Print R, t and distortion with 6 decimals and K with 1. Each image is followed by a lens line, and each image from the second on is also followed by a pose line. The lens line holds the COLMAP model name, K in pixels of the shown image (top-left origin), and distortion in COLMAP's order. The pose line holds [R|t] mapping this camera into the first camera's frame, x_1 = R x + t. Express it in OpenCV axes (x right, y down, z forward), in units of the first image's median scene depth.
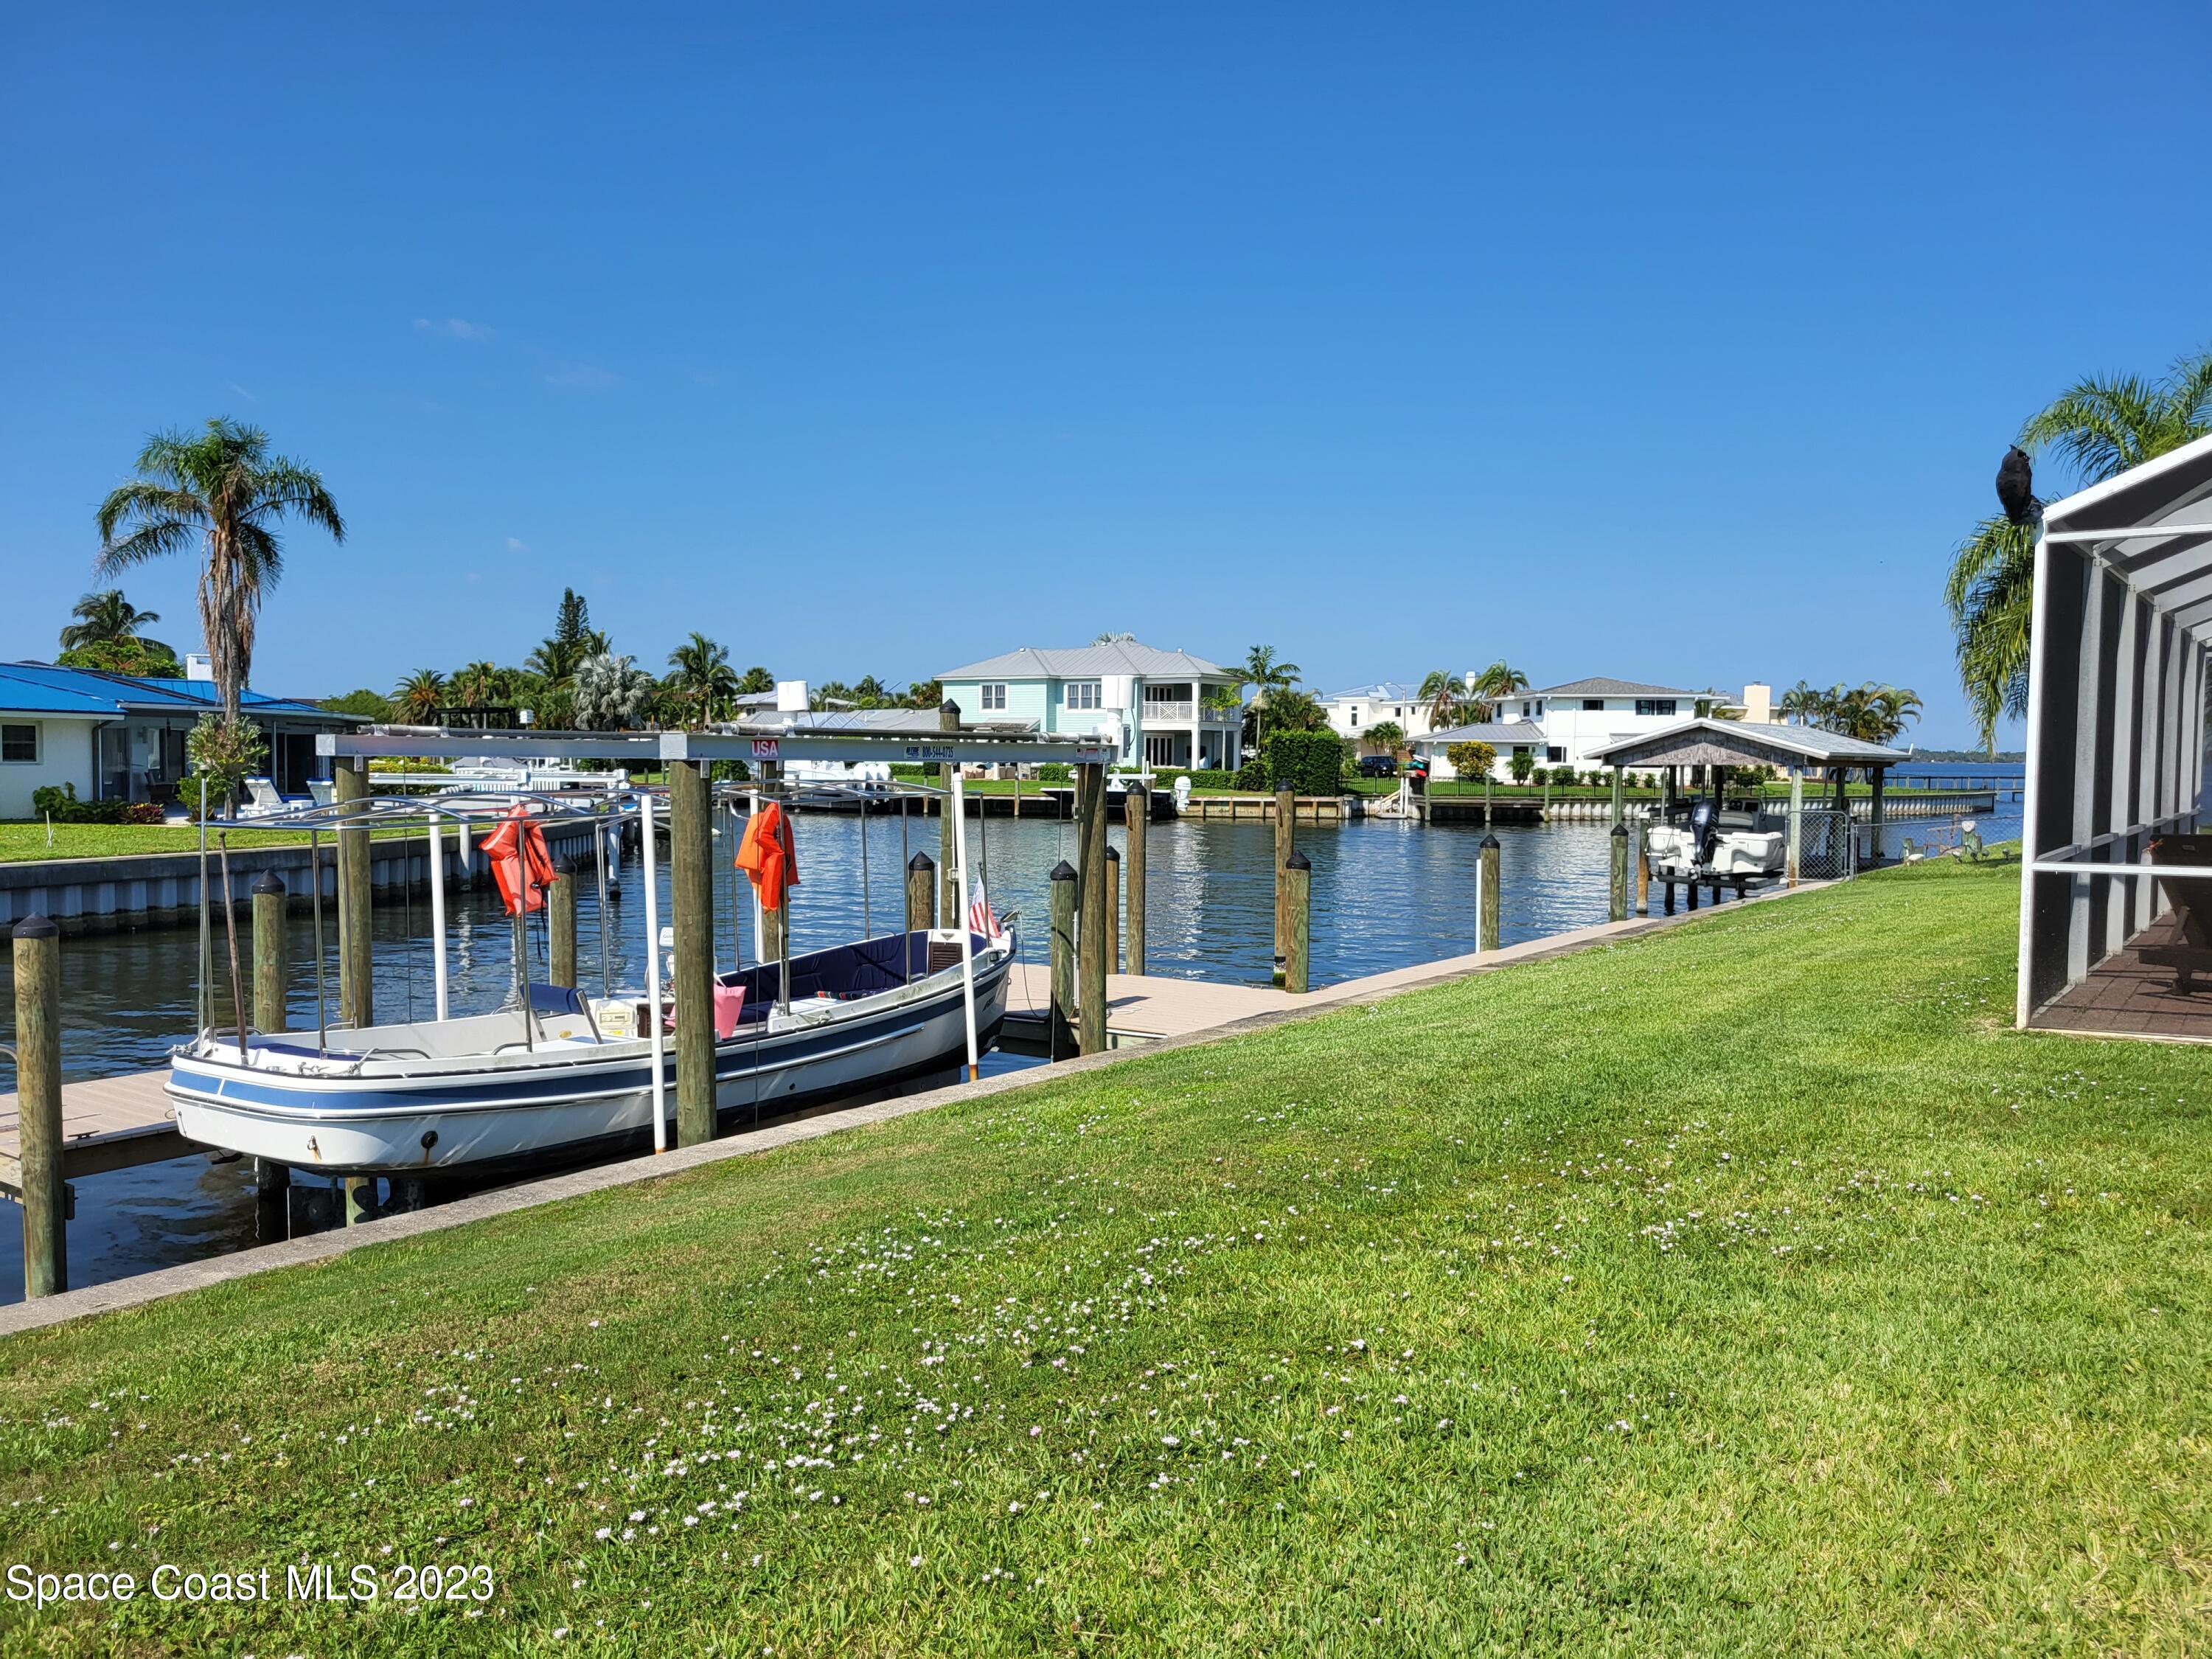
lens RADIAL K [[1670.1, 0, 1112.8], [0, 1670.1, 835.9], [0, 0, 1]] dist [0.035919, -0.018890]
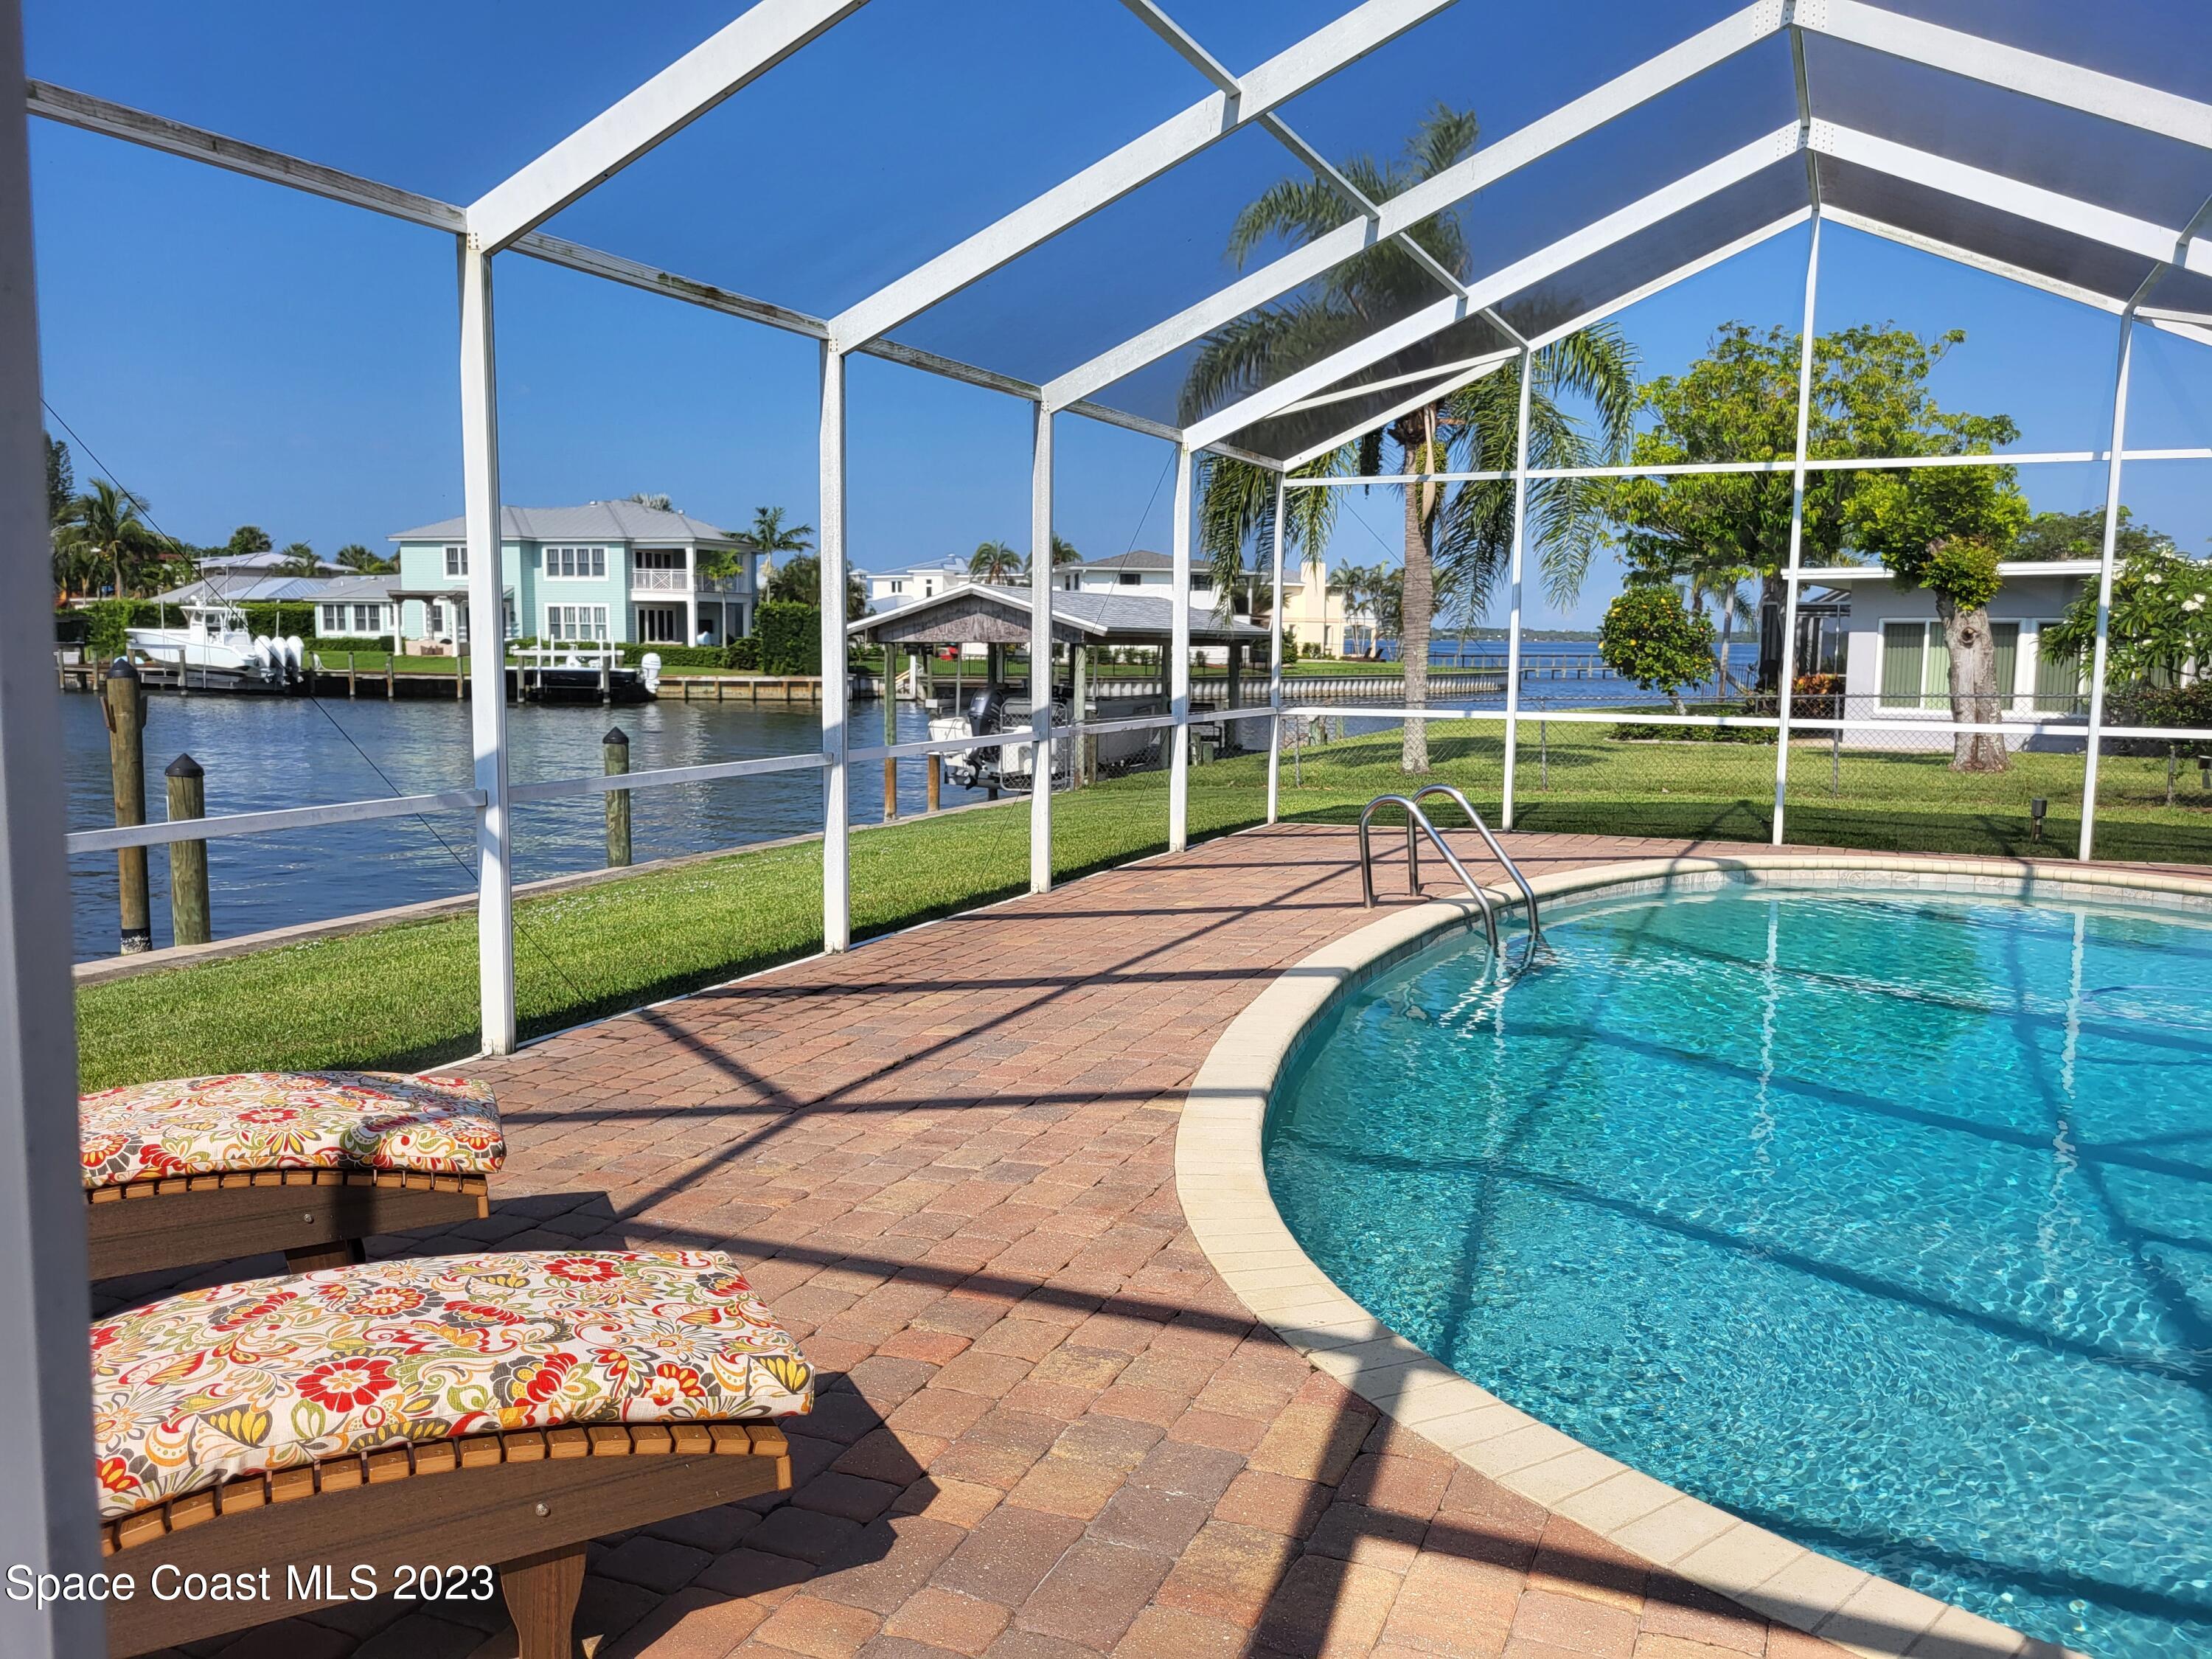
lens RADIAL K [[1670.1, 0, 1104.1], [0, 1670.1, 822.7], [0, 0, 1]] dist [0.035919, -0.018890]
pose [[0.980427, -0.018232, 0.196035, 0.087571], [0.005388, 0.997815, 0.065853, -0.002847], [-0.196807, -0.063508, 0.978383, 0.070934]]
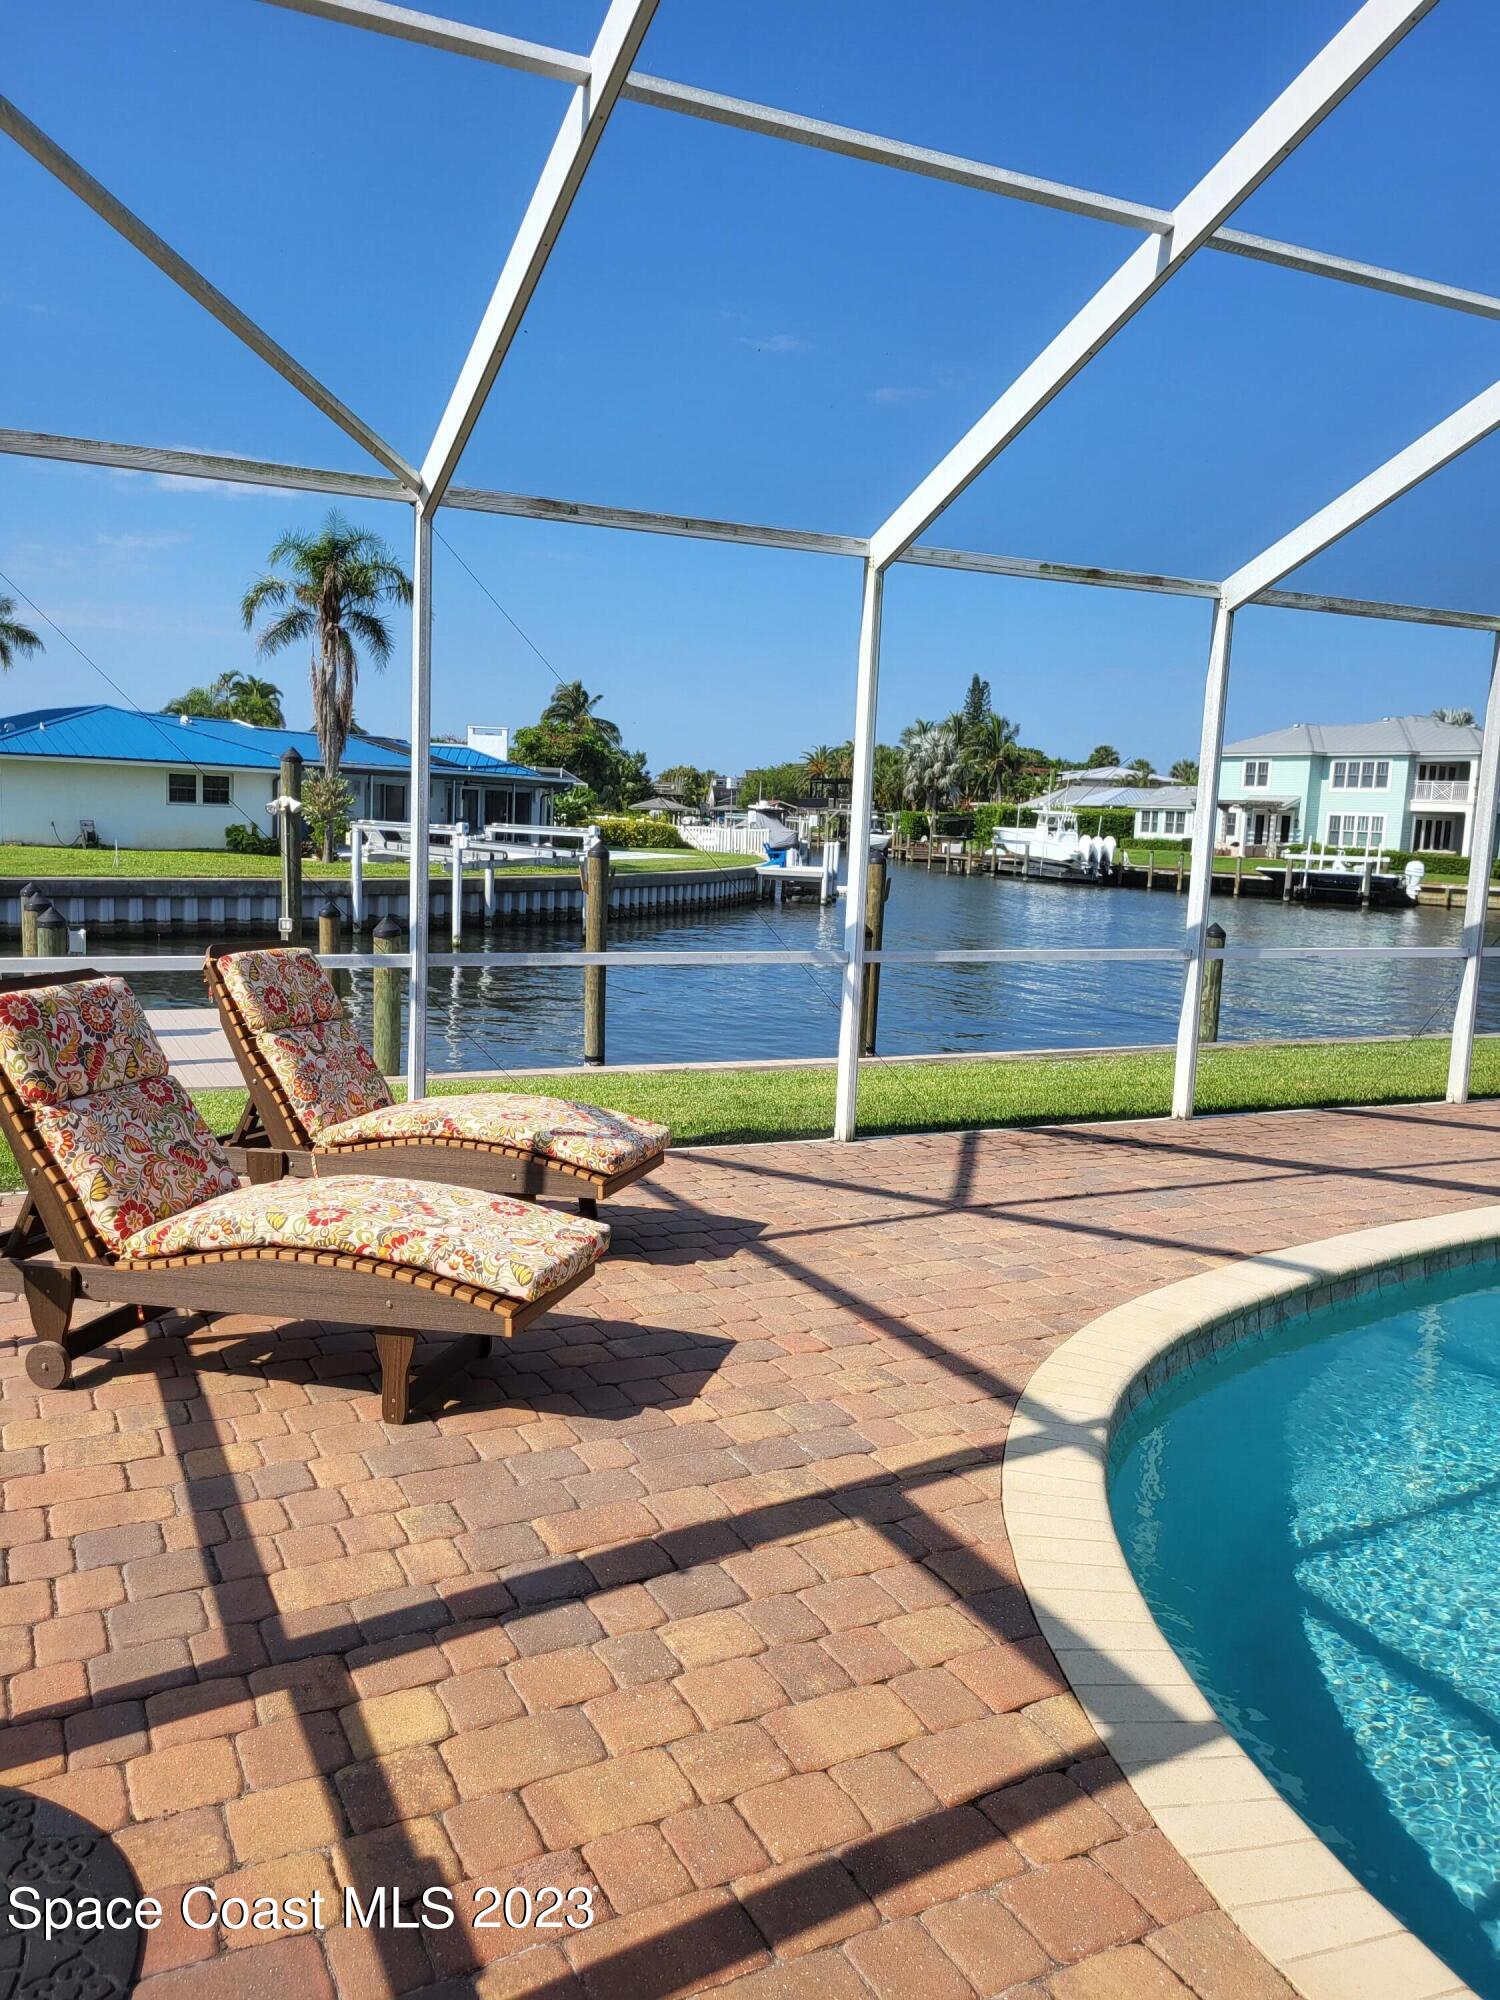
lens RADIAL K [[1510.0, 0, 745.6], [0, 1510.0, 1009.5], [0, 0, 1]] dist [0.035919, -0.018890]
pose [[0.874255, 0.090405, -0.476974, 0.109658], [-0.056646, 0.994793, 0.084726, -0.003424], [0.482150, -0.047053, 0.874824, 0.065085]]
